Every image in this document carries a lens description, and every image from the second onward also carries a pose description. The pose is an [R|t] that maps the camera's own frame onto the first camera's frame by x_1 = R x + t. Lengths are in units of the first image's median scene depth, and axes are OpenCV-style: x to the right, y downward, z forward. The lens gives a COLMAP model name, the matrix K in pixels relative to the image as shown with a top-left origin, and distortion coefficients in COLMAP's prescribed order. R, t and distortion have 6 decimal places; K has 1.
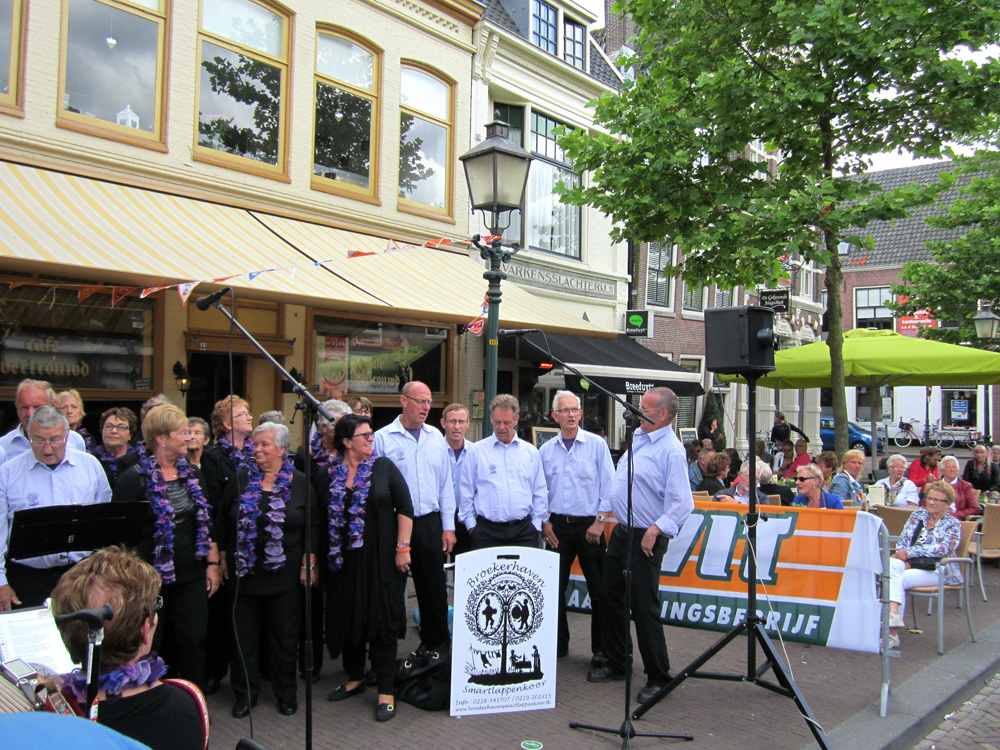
lens RADIAL K [[830.9, 0, 501.1], [0, 830.9, 384.9], [0, 0, 1]] dist [-0.049282, 0.021544]
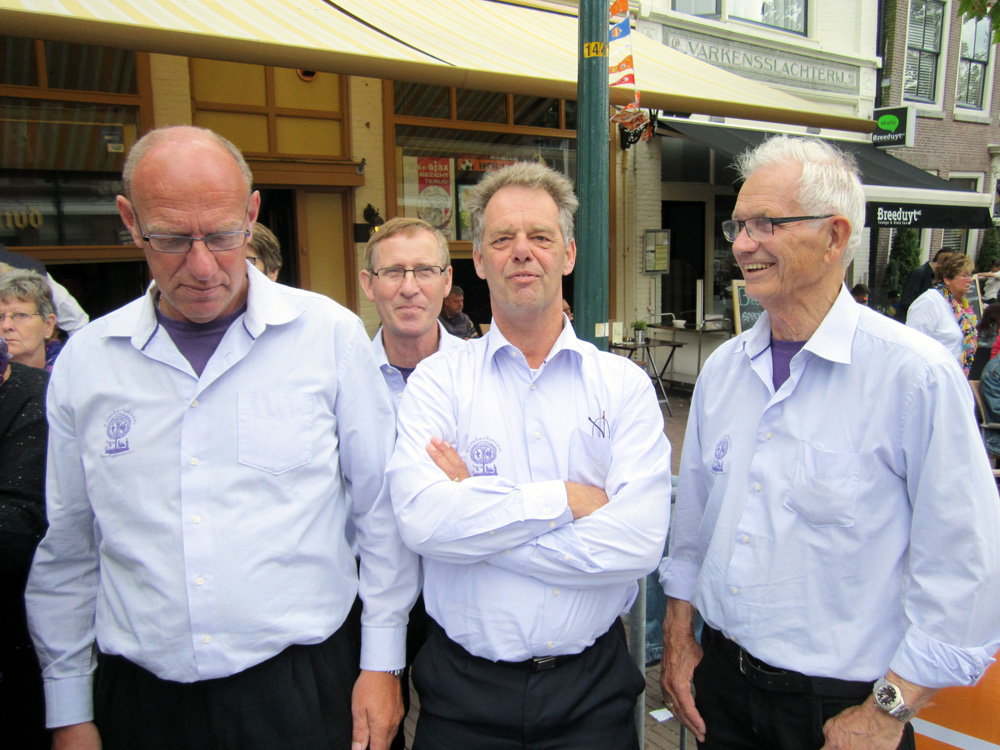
lens RADIAL K [[830.9, 0, 510.2], [0, 830.9, 389.9], [0, 0, 1]] dist [-0.049282, 0.021544]
pose [[0.971290, 0.000758, -0.237896, 0.049732], [0.041860, 0.983848, 0.174042, 0.029593], [0.234186, -0.179003, 0.955570, 0.634886]]
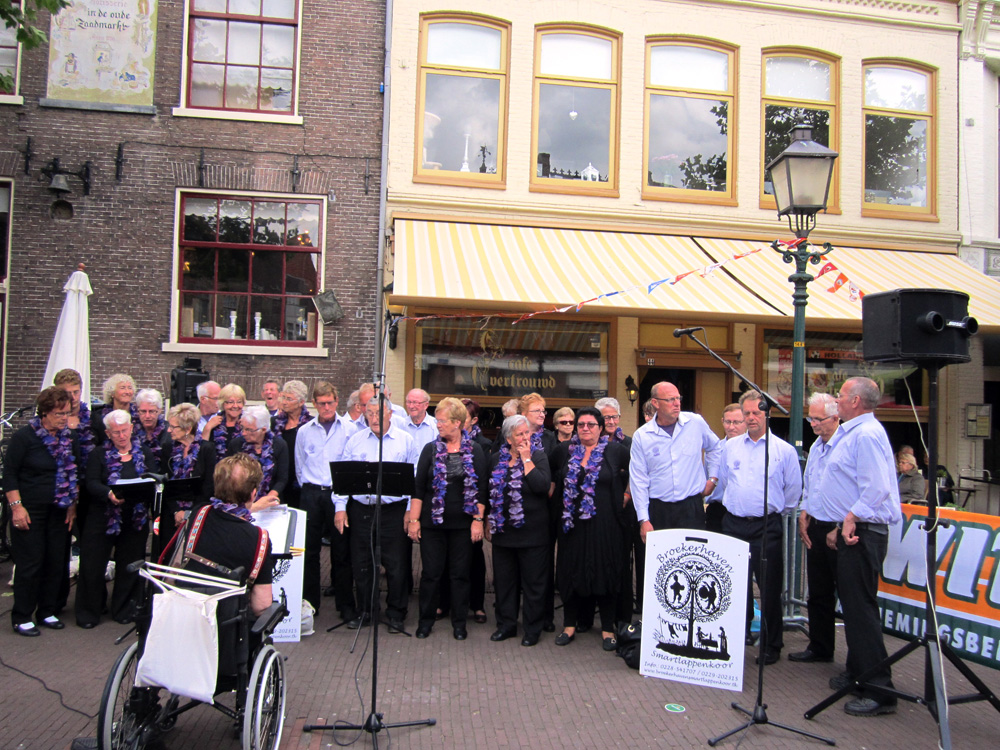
lens RADIAL K [[830.9, 0, 499.9], [0, 830.9, 381.9], [0, 0, 1]] dist [-0.049282, 0.021544]
pose [[0.753845, -0.016212, -0.656852, 0.382816], [-0.004235, 0.999555, -0.029530, 0.025739], [0.657039, 0.025043, 0.753441, 0.010617]]
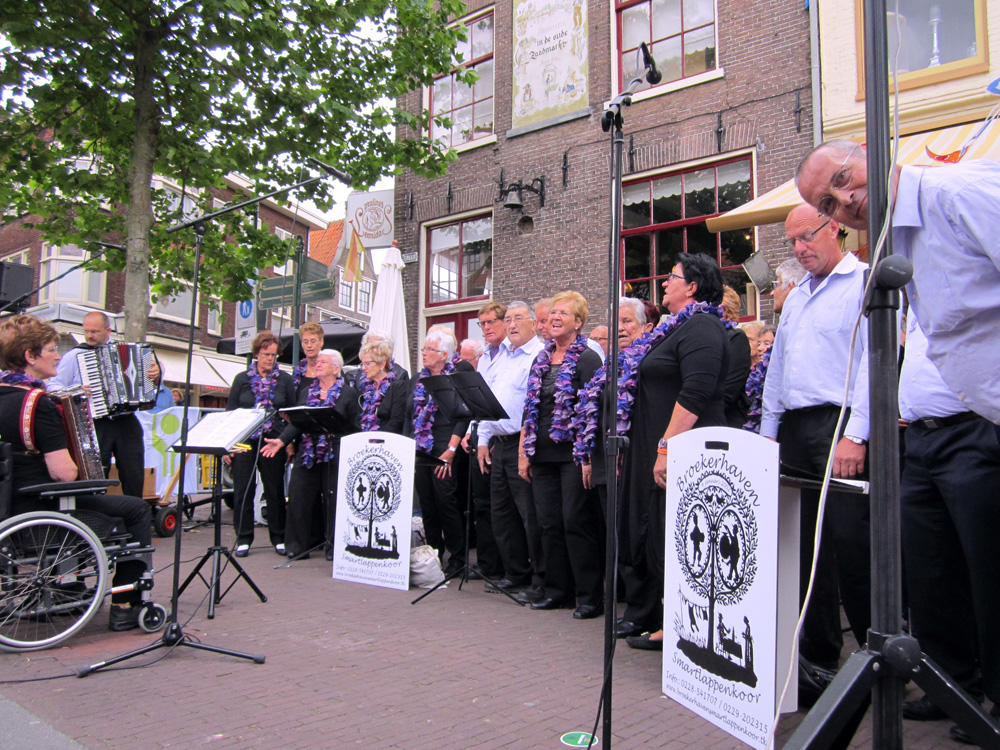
lens RADIAL K [[830.9, 0, 498.4], [0, 830.9, 376.8], [0, 0, 1]] dist [-0.049282, 0.021544]
pose [[0.011190, -0.101993, -0.994722, 0.418607], [0.003494, 0.994782, -0.101960, 0.158644], [0.999931, -0.002335, 0.011488, 0.613238]]
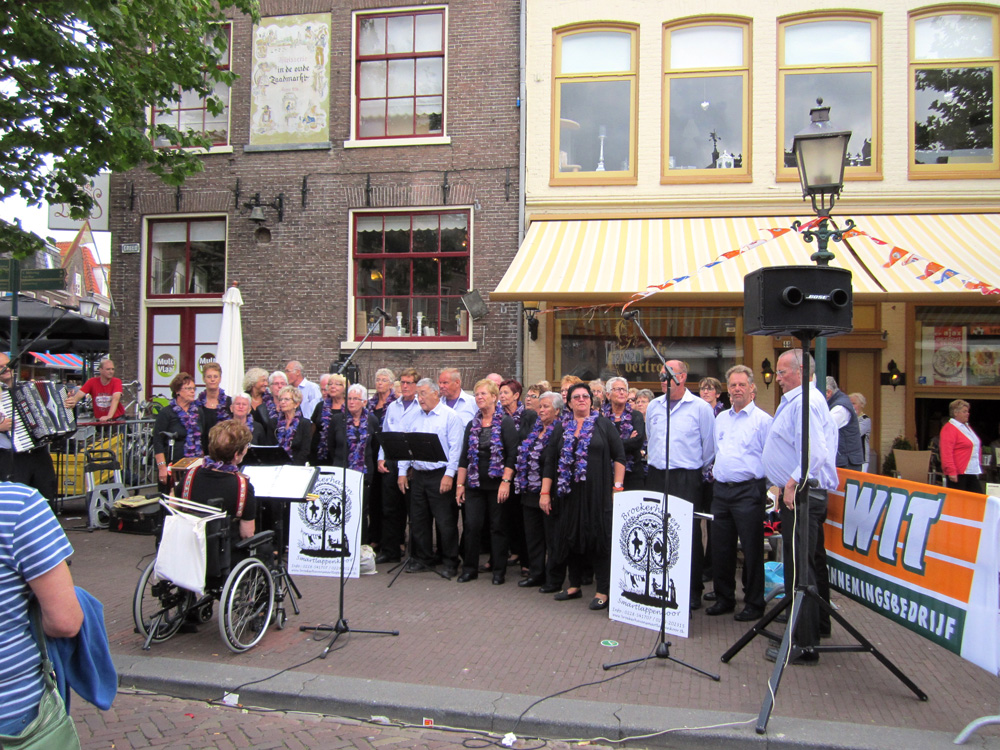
lens RADIAL K [[830.9, 0, 498.7], [0, 830.9, 380.0], [0, 0, 1]] dist [-0.049282, 0.021544]
pose [[0.508884, -0.025475, -0.860458, 0.681127], [0.008936, 0.999664, -0.024312, 0.043844], [0.860789, 0.004683, 0.508941, 0.140796]]
